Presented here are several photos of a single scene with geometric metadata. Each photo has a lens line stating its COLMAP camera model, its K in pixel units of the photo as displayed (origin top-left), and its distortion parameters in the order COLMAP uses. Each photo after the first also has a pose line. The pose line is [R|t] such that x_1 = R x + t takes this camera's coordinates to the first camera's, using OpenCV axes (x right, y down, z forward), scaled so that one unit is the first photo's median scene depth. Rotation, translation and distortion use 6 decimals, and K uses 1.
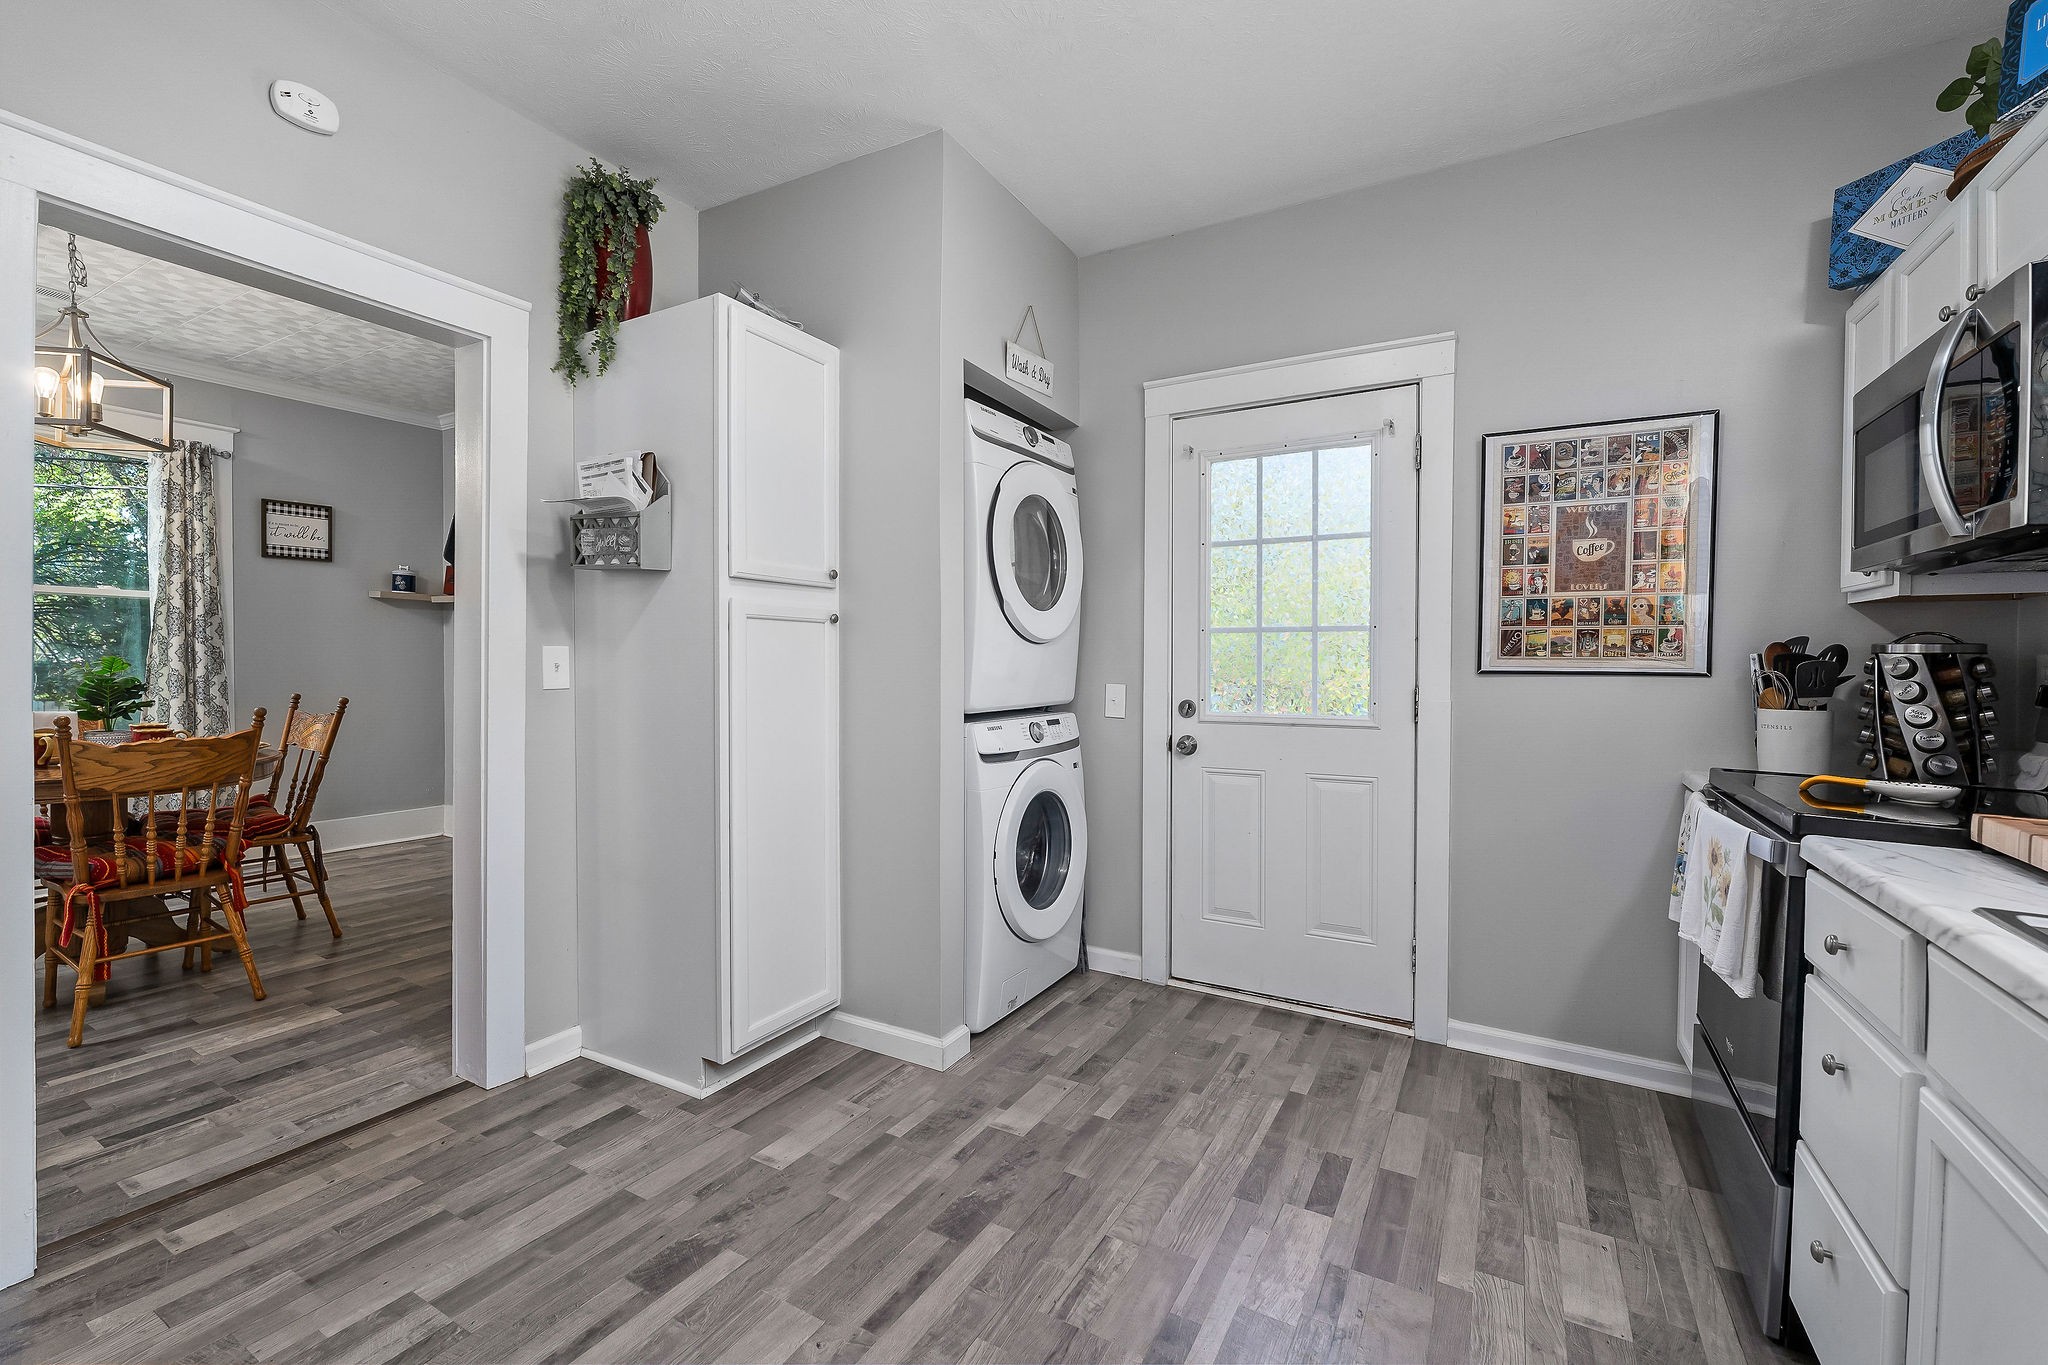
lens RADIAL K [[863.1, 0, 1027.8], [0, 863.1, 675.5], [0, 0, 1]] dist [0.006111, -0.000077]
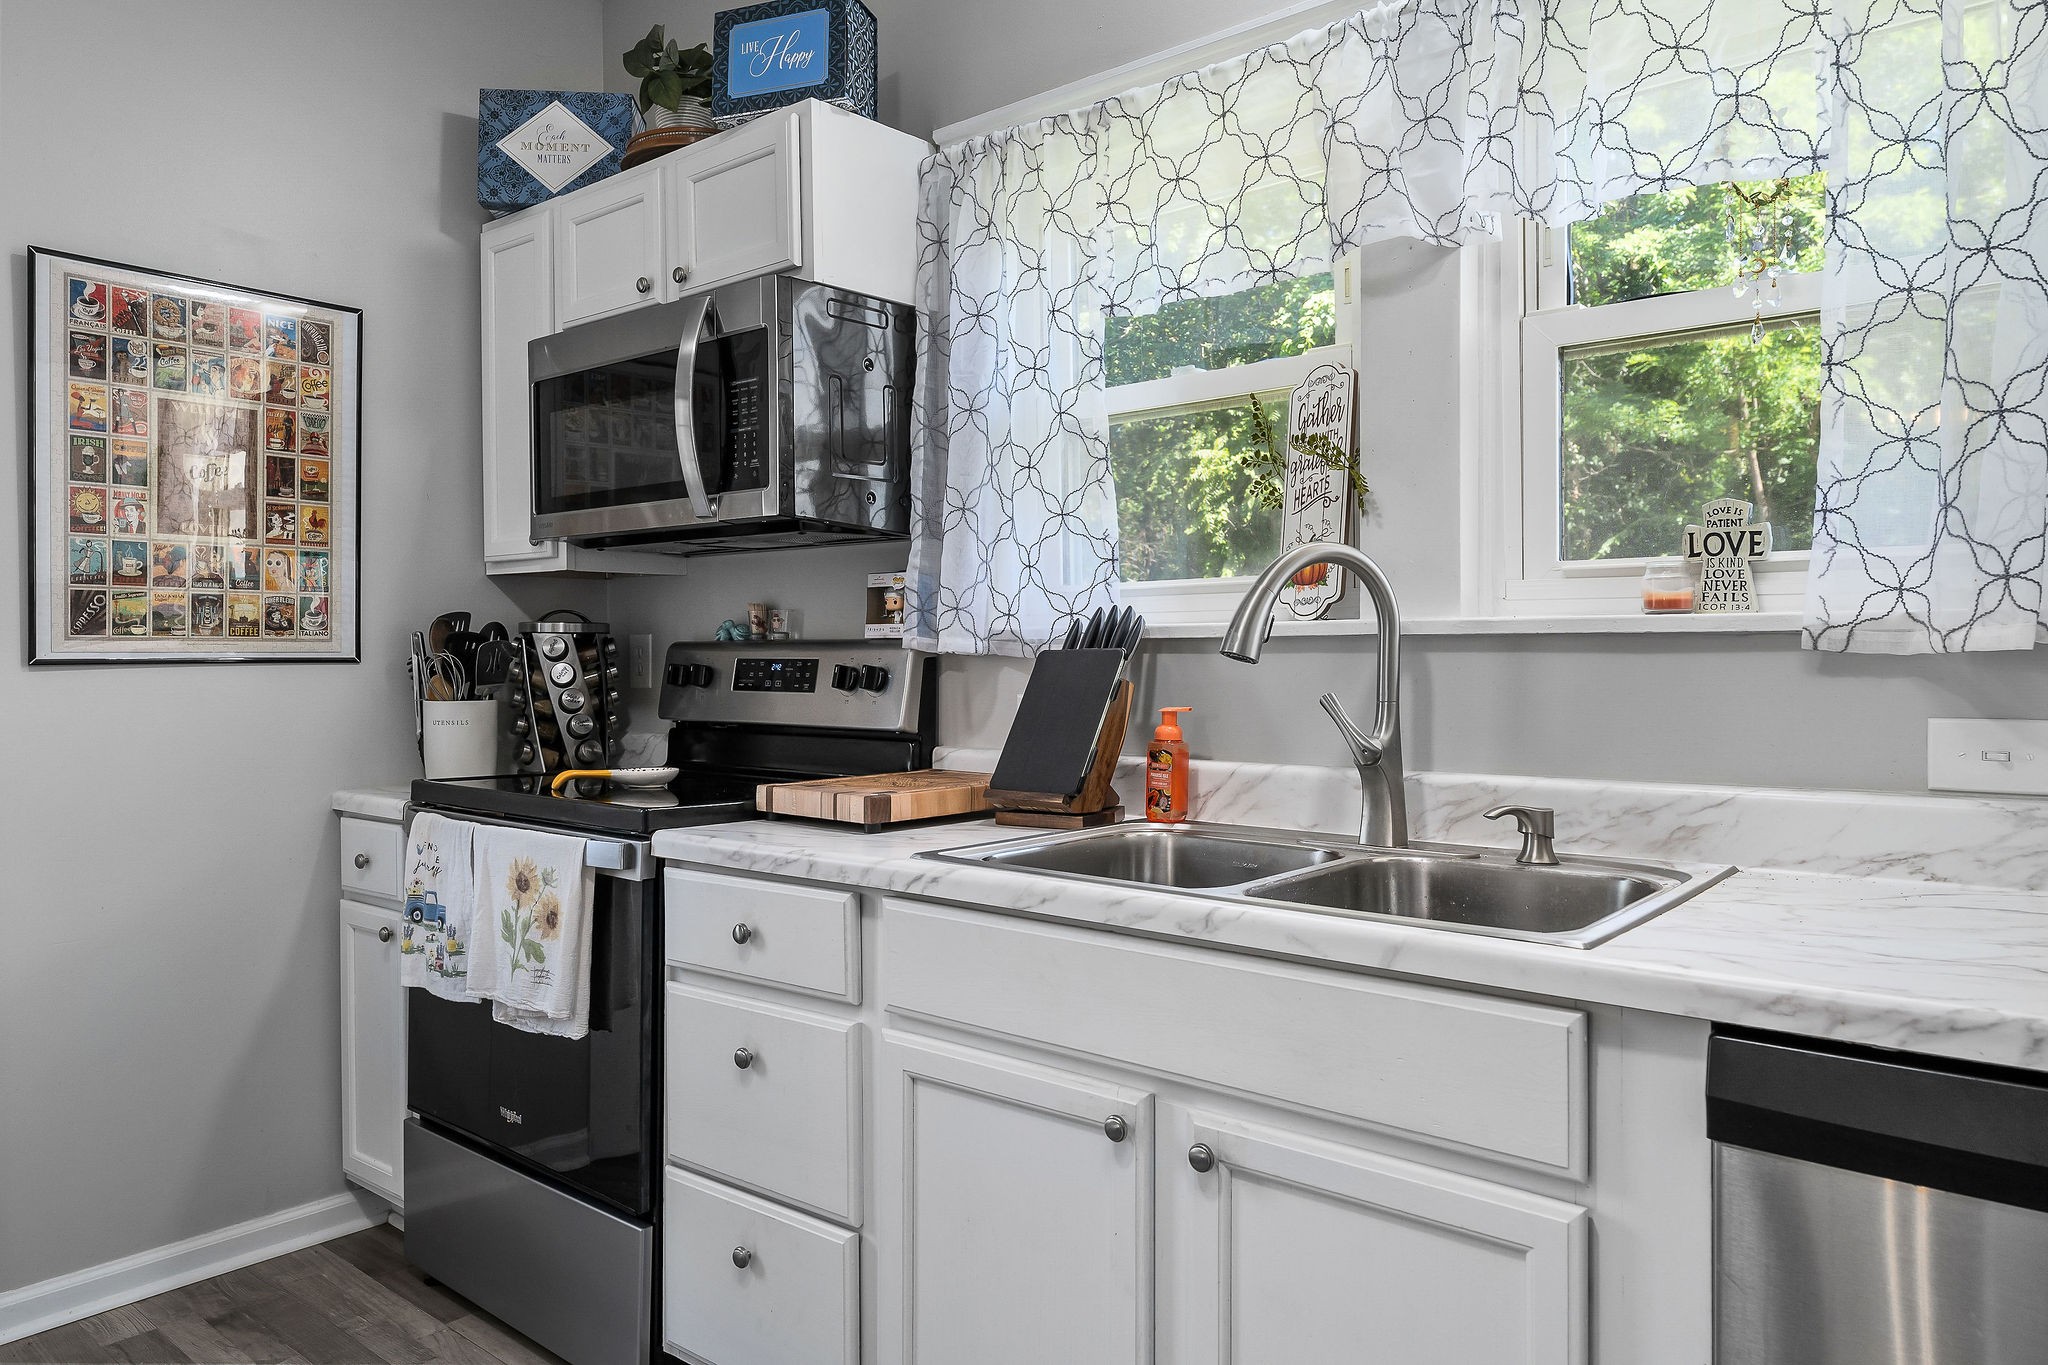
lens RADIAL K [[1339.1, 0, 1022.2], [0, 1339.1, 664.2], [0, 0, 1]] dist [0.002527, 0.002015]
pose [[0.192376, -0.017940, 0.981157, -0.235960], [0.021702, 0.999666, 0.014023, -0.001231], [-0.981081, 0.018596, 0.192701, 0.206114]]
